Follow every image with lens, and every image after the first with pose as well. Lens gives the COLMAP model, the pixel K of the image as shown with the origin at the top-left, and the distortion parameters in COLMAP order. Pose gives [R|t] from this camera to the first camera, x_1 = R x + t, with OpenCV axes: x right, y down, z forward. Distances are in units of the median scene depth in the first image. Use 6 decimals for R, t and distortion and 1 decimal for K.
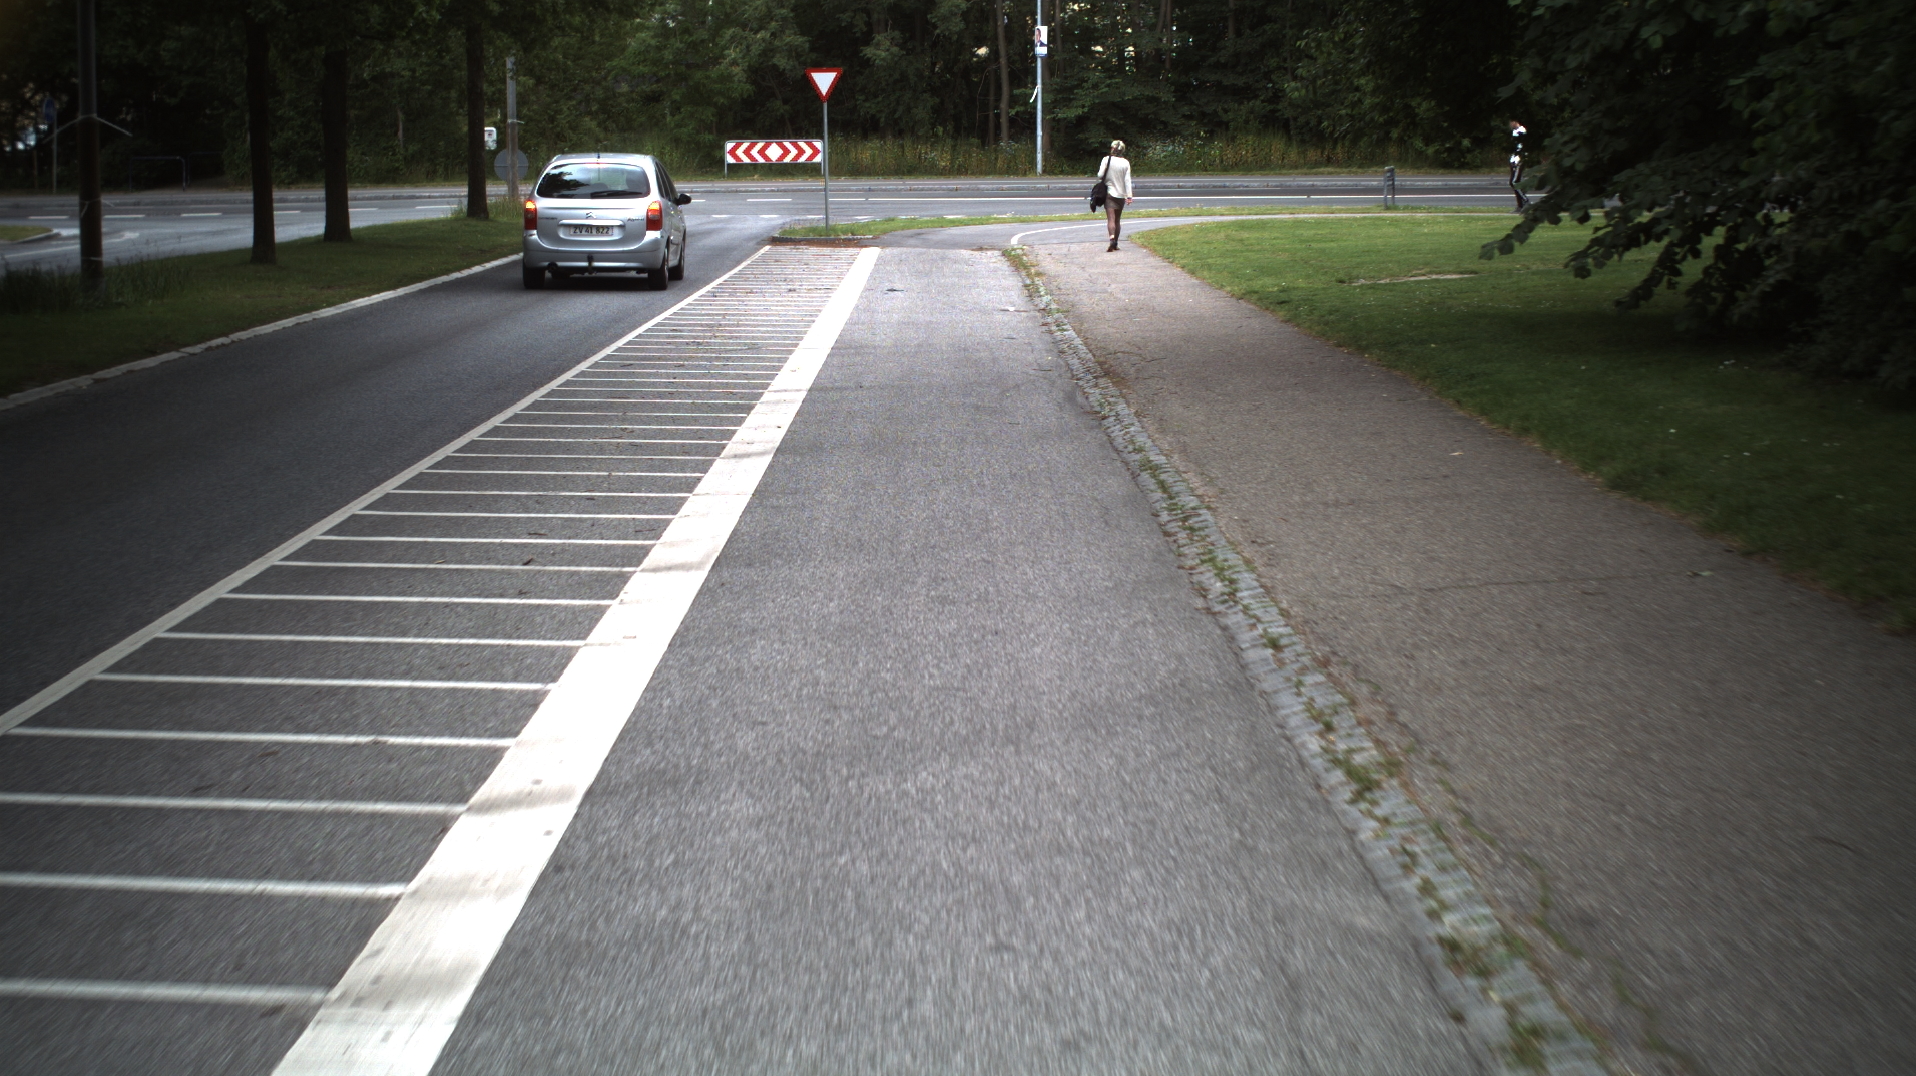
lens RADIAL K [[3463.5, 0, 988.5], [0, 3463.5, 532.8], [0, 0, 1]] dist [-0.307319, 0.448425]
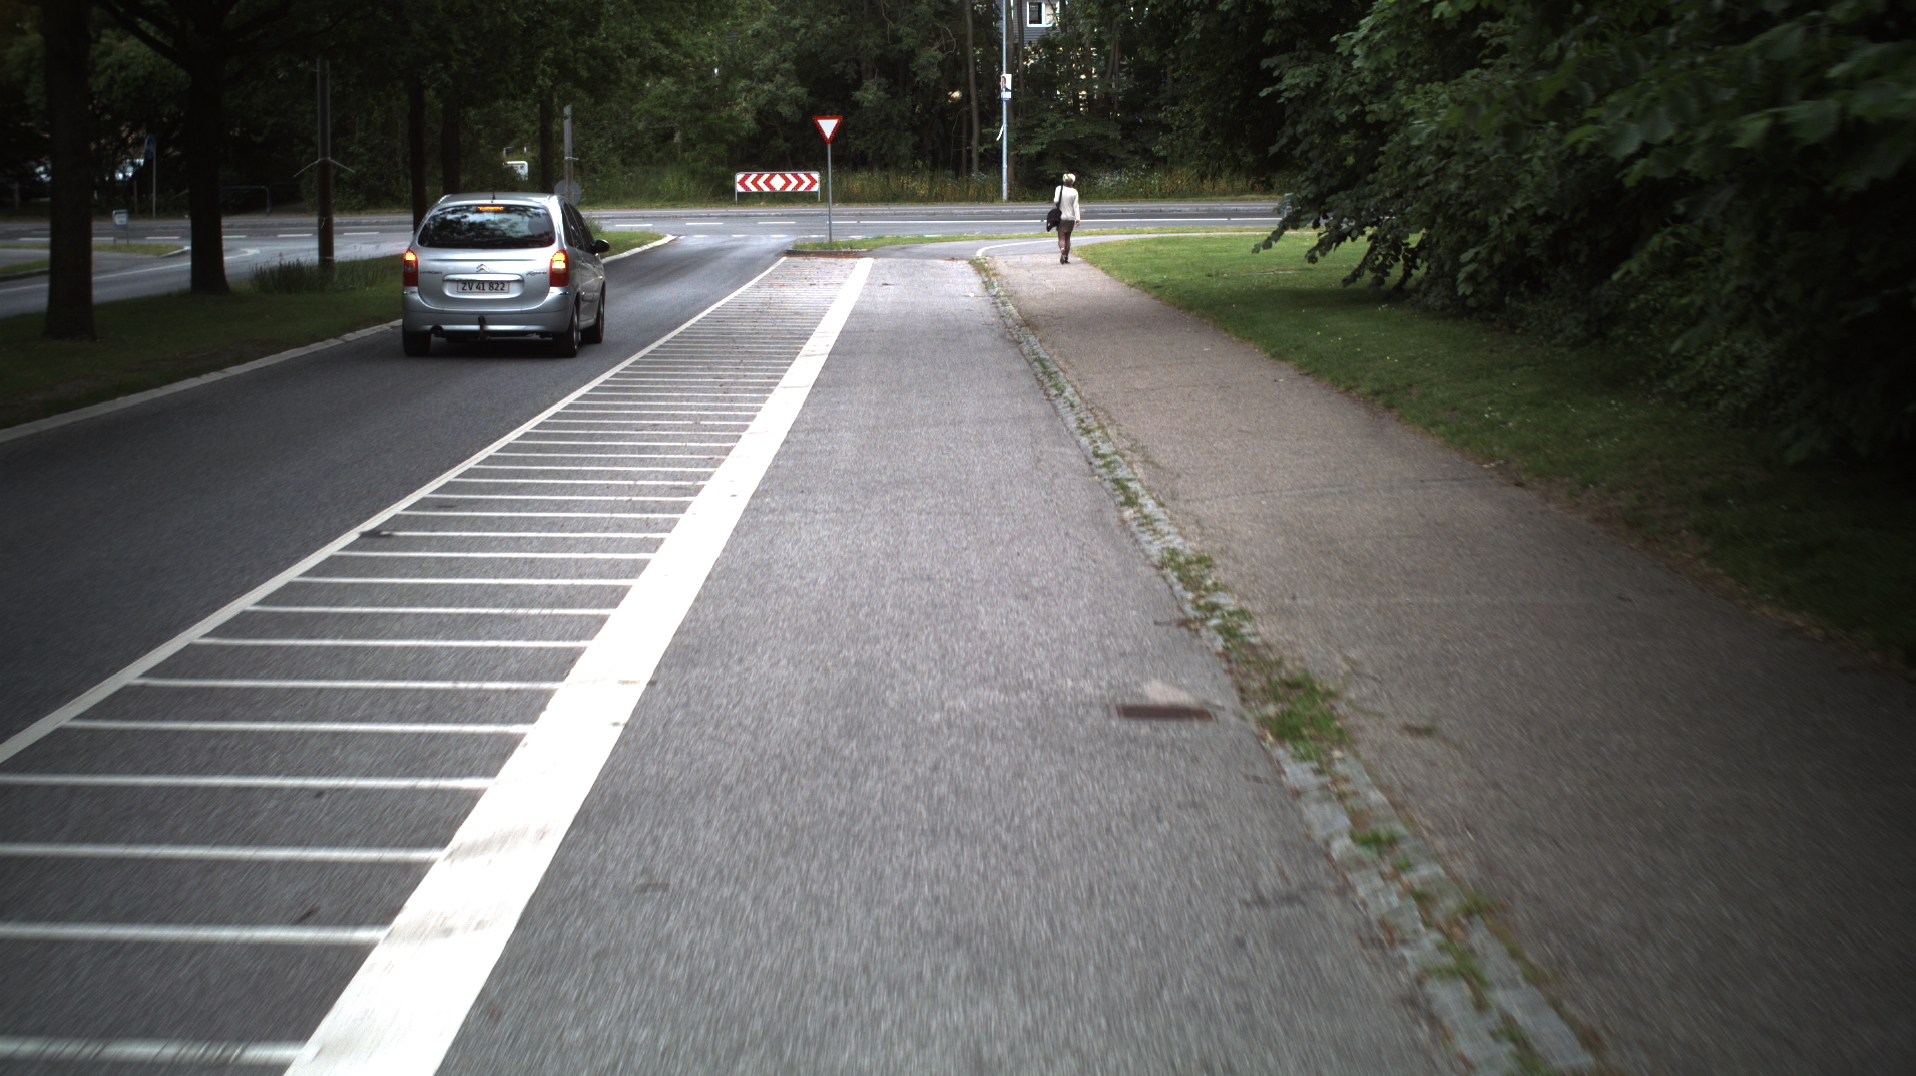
lens RADIAL K [[1998.7, 0, 958.0], [0, 1998.7, 538.0], [0, 0, 1]] dist [-0.137832, 0.003128]
pose [[0.999992, -0.001865, 0.003647, -0.005033], [0.001612, 0.997664, 0.068299, -0.047394], [-0.003766, -0.068293, 0.997658, 0.418955]]
